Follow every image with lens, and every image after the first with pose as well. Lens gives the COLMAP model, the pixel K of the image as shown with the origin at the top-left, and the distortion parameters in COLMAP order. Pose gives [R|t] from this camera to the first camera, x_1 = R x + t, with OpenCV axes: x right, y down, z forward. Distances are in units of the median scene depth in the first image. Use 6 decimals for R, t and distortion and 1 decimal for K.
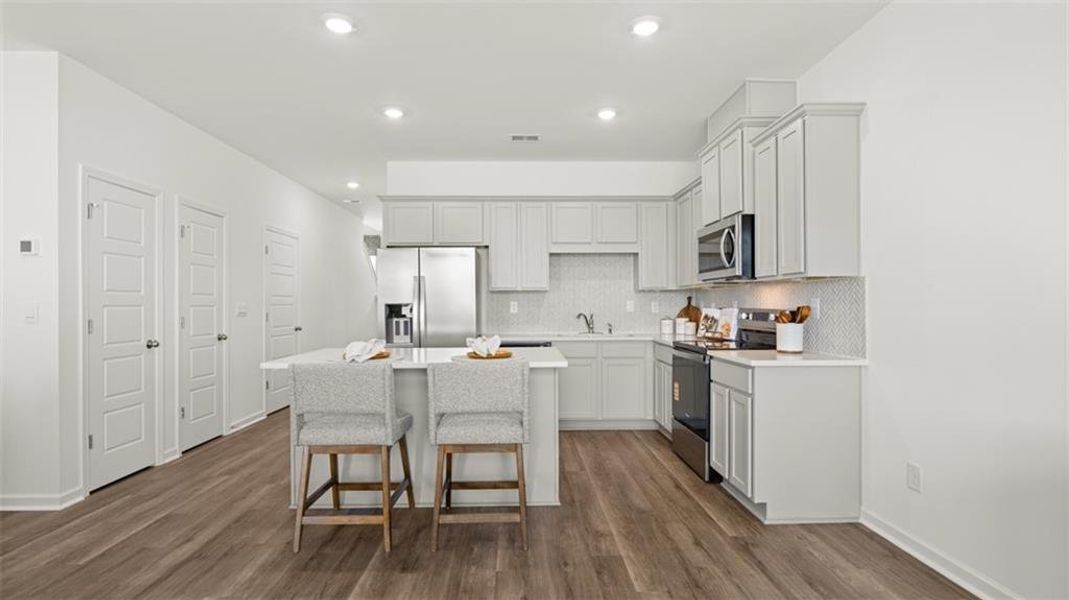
lens RADIAL K [[504.2, 0, 525.9], [0, 504.2, 305.6], [0, 0, 1]] dist [-0.008747, 0.002045]
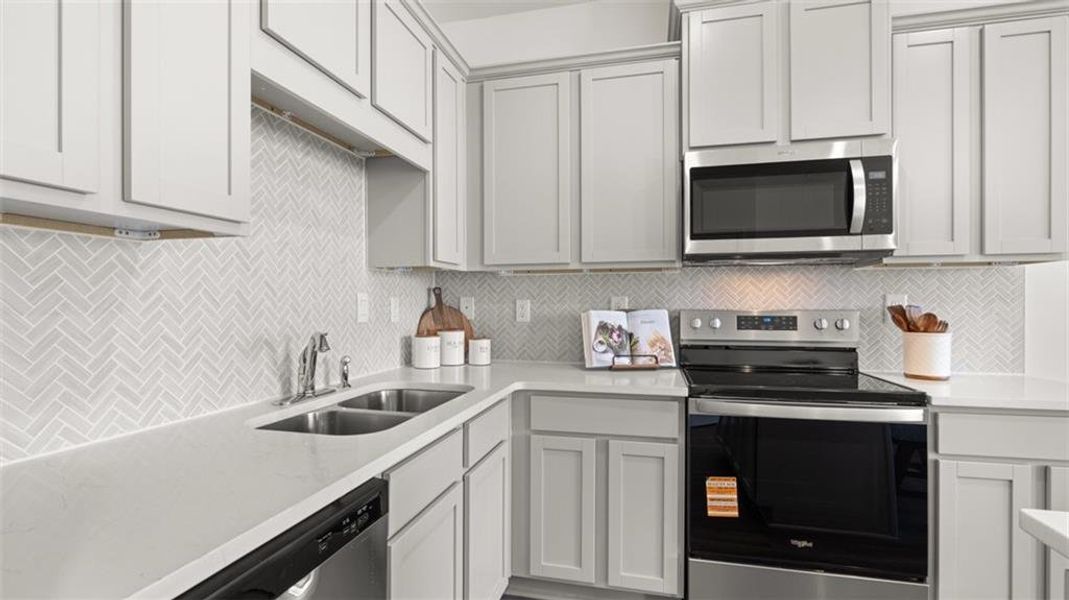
lens RADIAL K [[504.2, 0, 532.4], [0, 504.2, 302.9], [0, 0, 1]] dist [-0.008747, 0.002045]
pose [[0.258046, 0.005263, 0.966118, -0.158330], [0.001379, 0.999982, -0.005816, 0.000506], [-0.966132, 0.002833, 0.258034, 0.941391]]
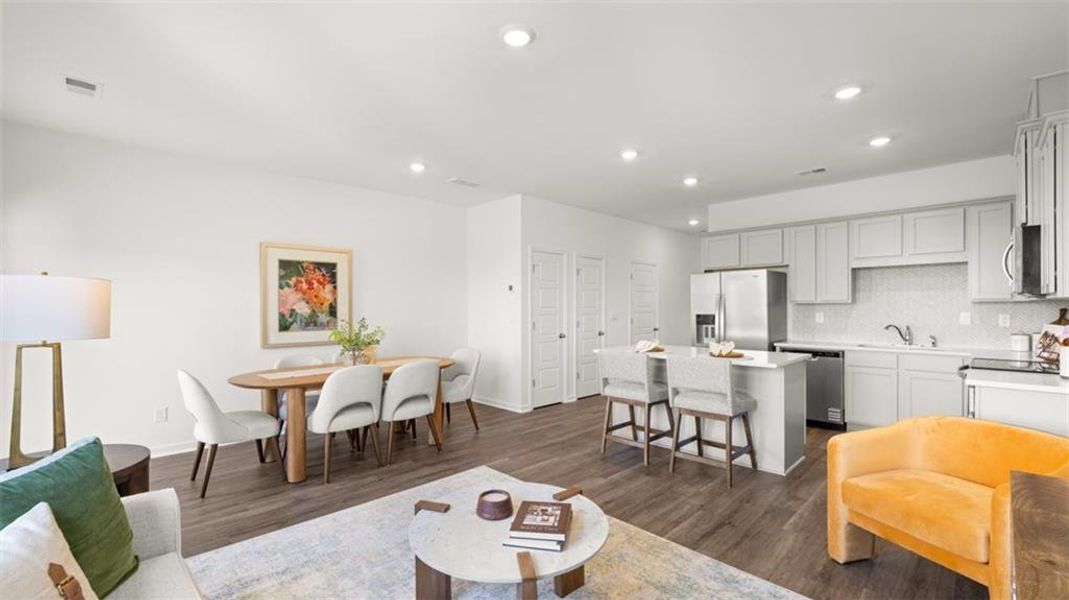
lens RADIAL K [[448.4, 0, 528.3], [0, 448.4, 307.5], [0, 0, 1]] dist [0.005086, 0.000001]
pose [[0.687401, 0.000881, -0.726278, 0.310843], [0.000406, 0.999999, 0.001597, -0.025530], [0.726278, -0.001393, 0.687399, -0.185204]]
